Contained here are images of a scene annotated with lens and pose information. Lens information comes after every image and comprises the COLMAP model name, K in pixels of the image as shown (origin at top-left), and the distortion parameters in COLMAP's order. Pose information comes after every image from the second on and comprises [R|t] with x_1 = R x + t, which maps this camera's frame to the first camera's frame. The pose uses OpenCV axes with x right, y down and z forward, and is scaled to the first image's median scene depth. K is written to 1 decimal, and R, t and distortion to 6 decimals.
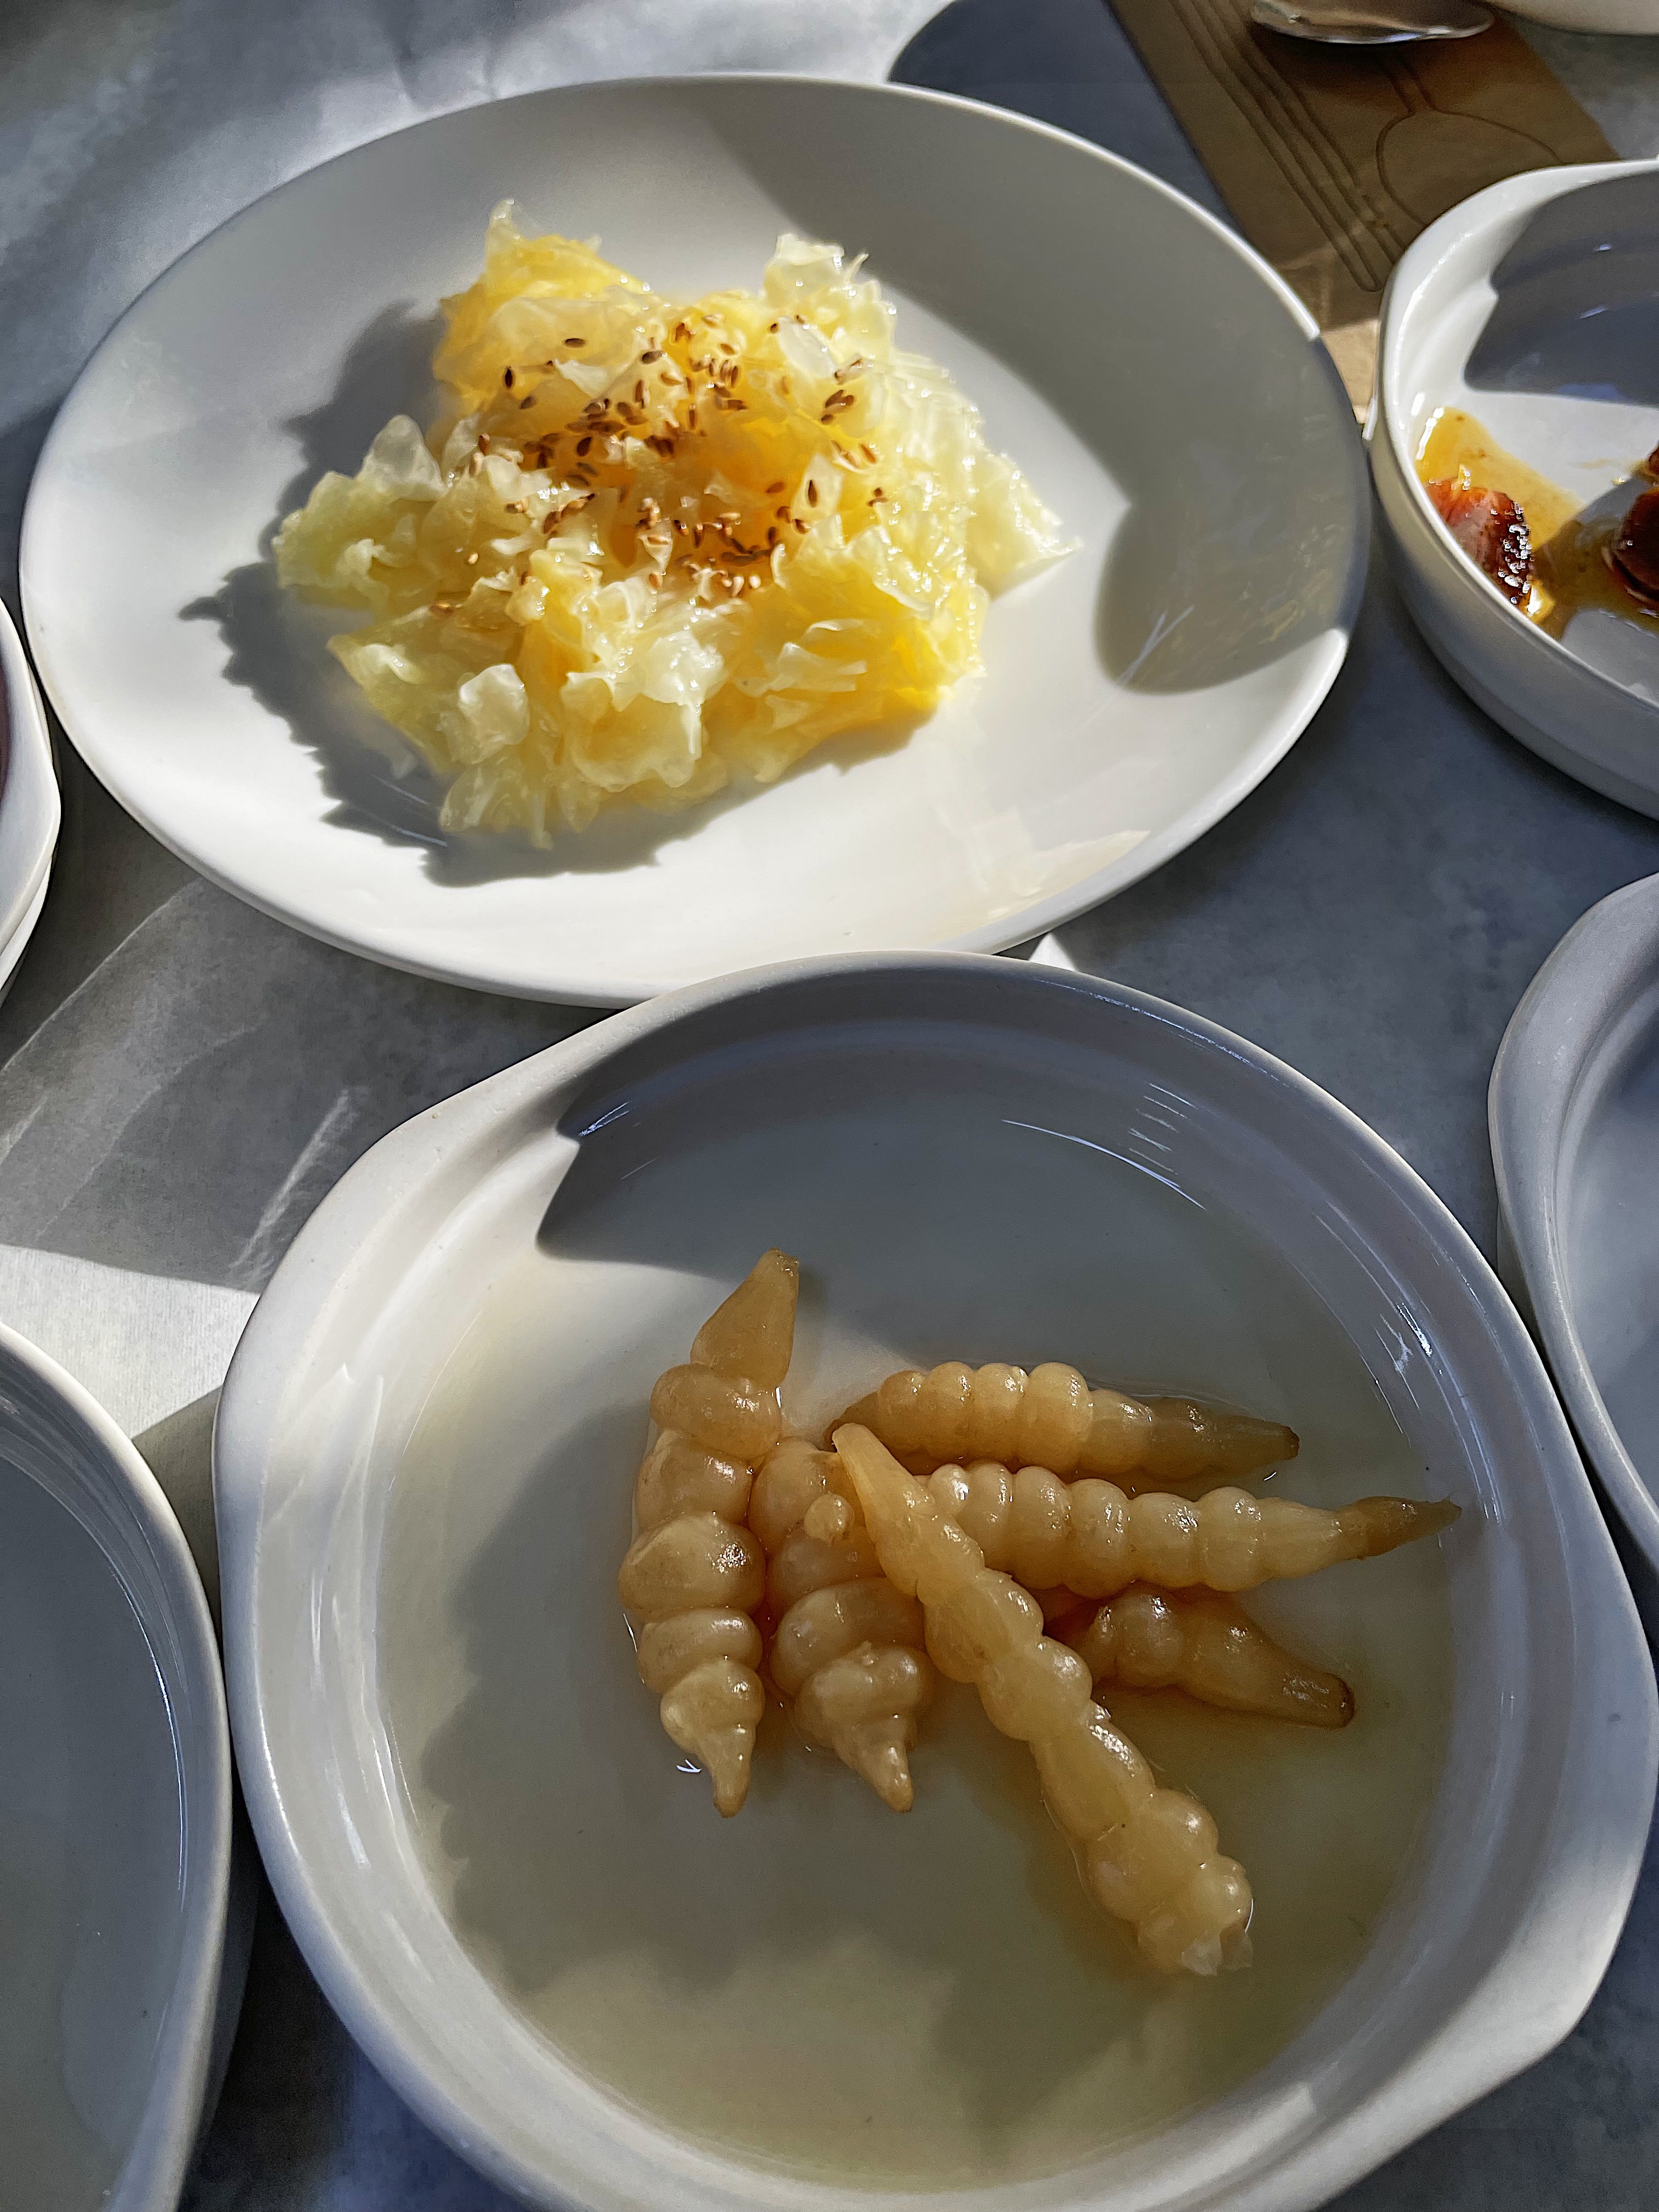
lens RADIAL K [[1699.0, 0, 831.9], [0, 1699.0, 1123.2], [0, 0, 1]] dist [0.031871, -0.082911]
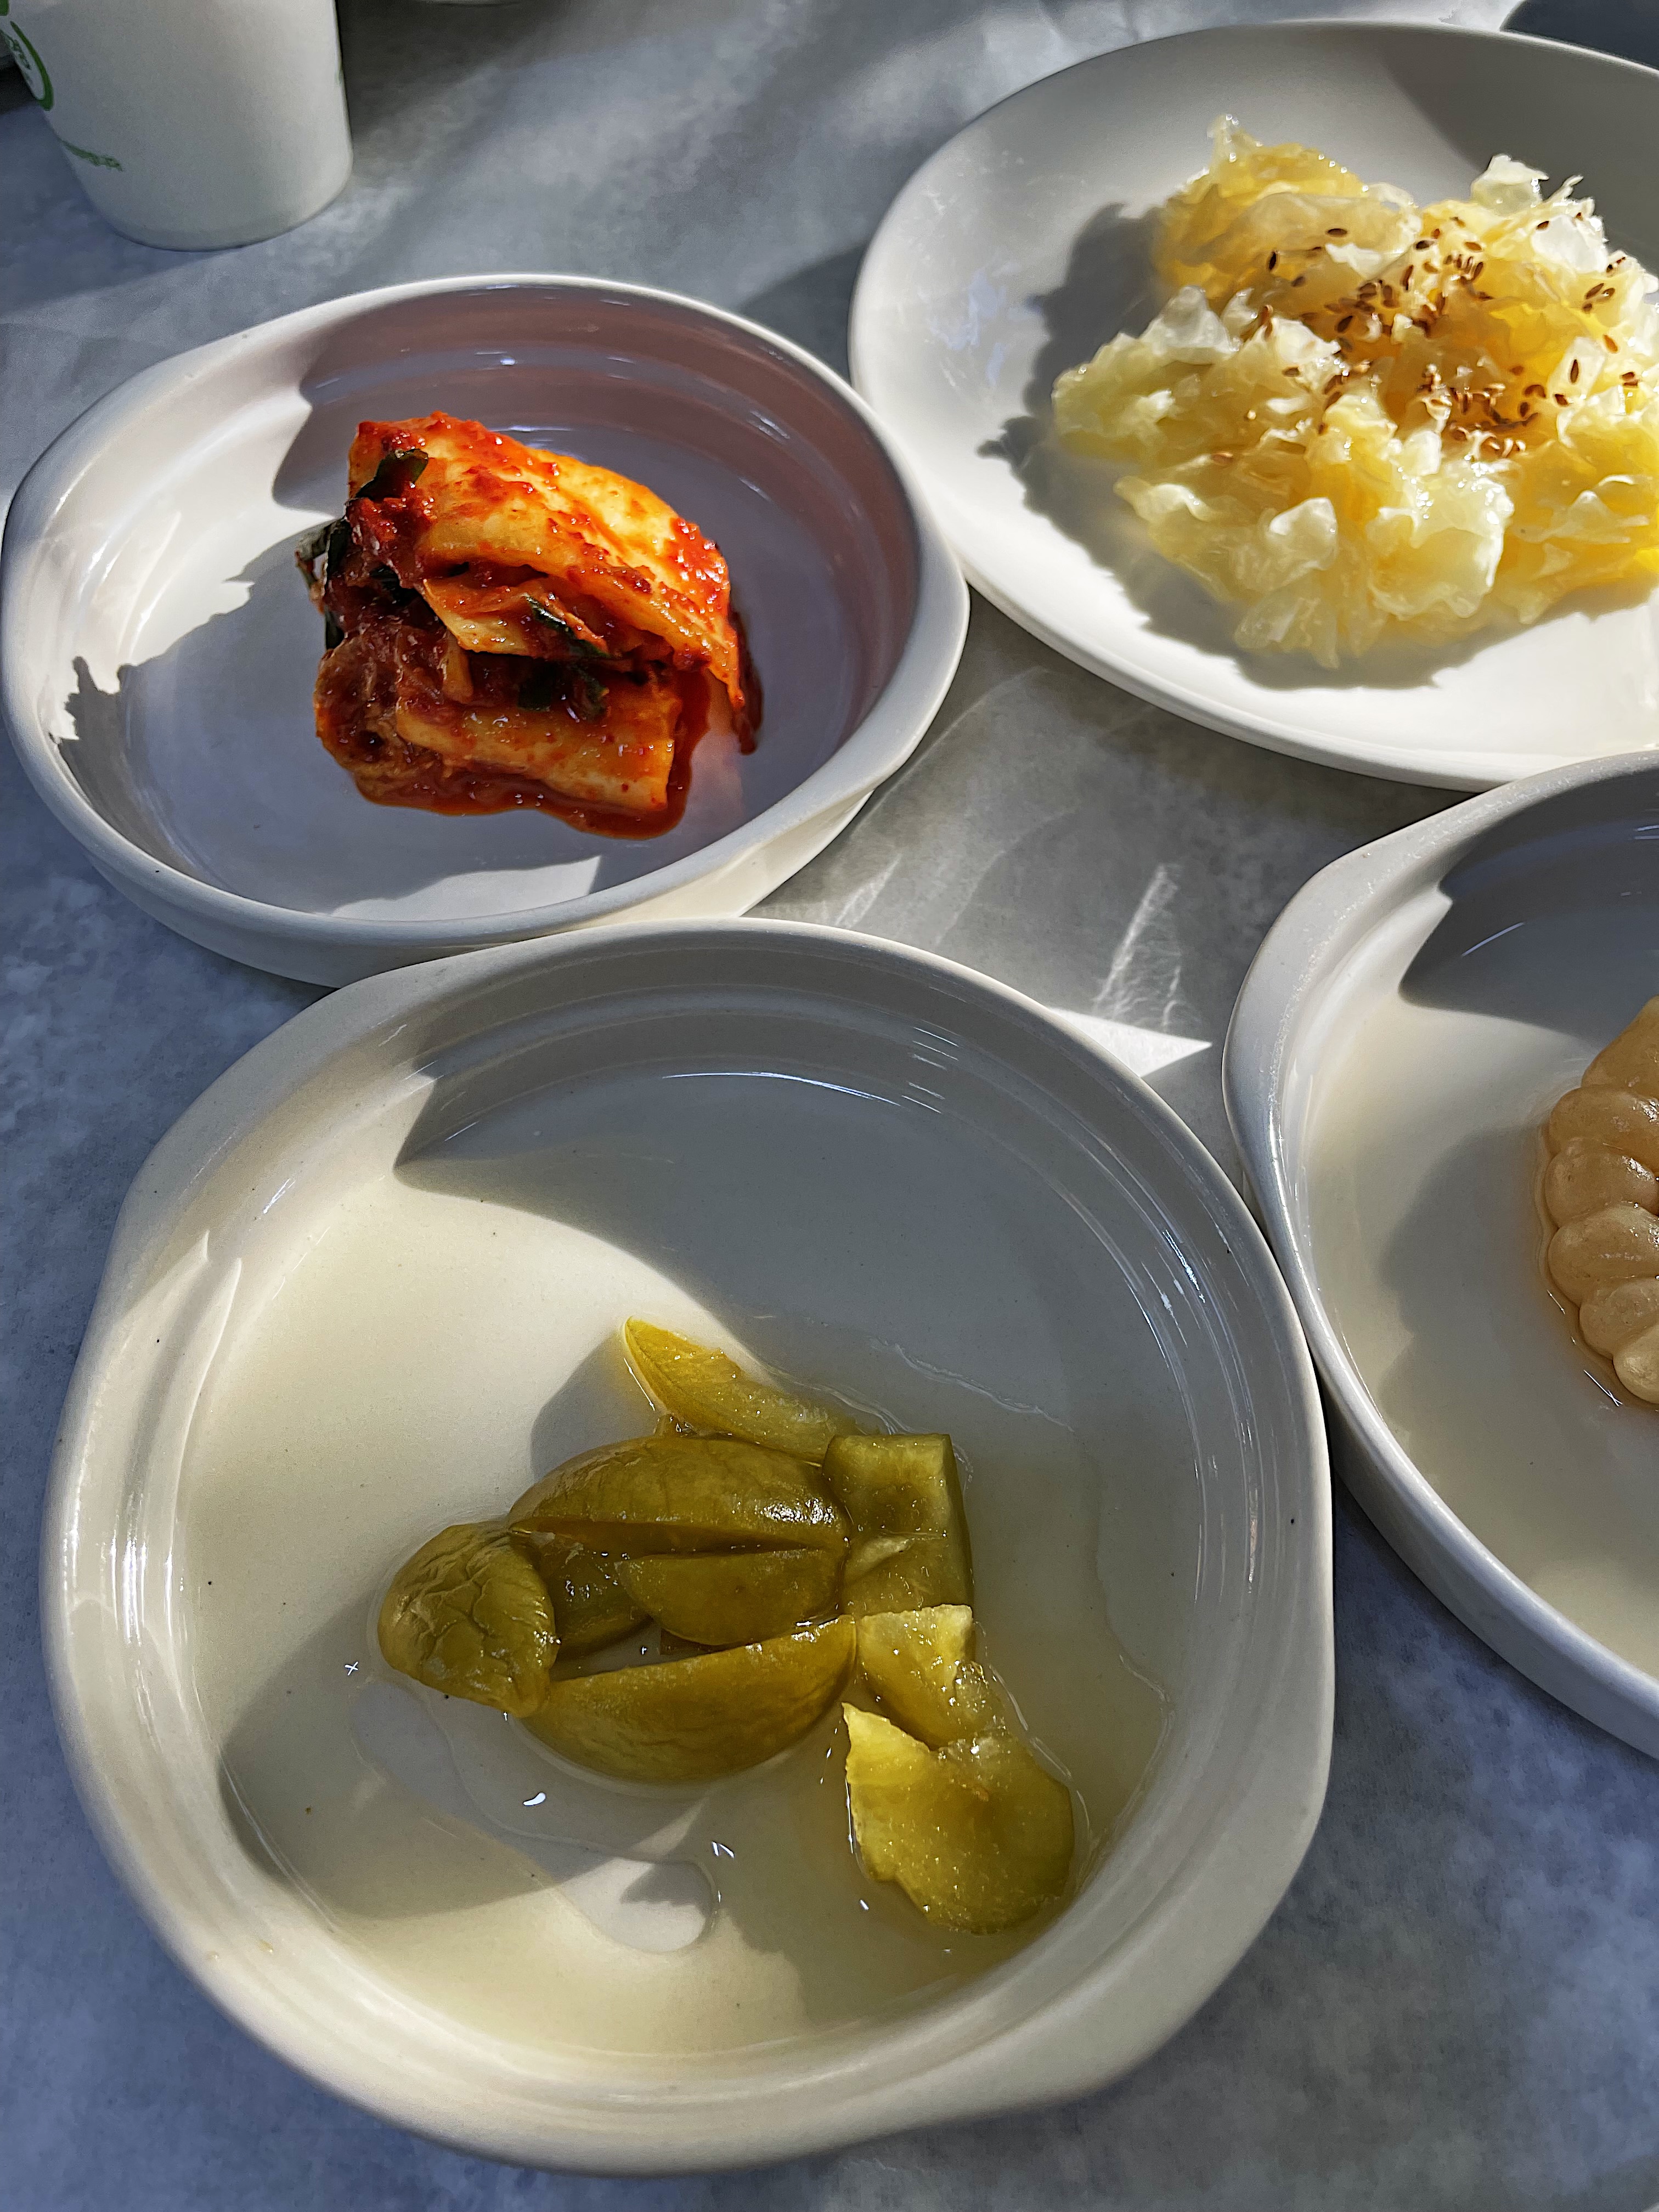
lens RADIAL K [[1697.6, 0, 829.5], [0, 1697.6, 1106.0], [0, 0, 1]] dist [0.093459, -0.153819]
pose [[0.996598, 0.071615, -0.040790, -0.418717], [-0.072910, 0.996851, -0.031186, 0.177391], [0.038429, 0.034053, 0.998681, -0.117634]]
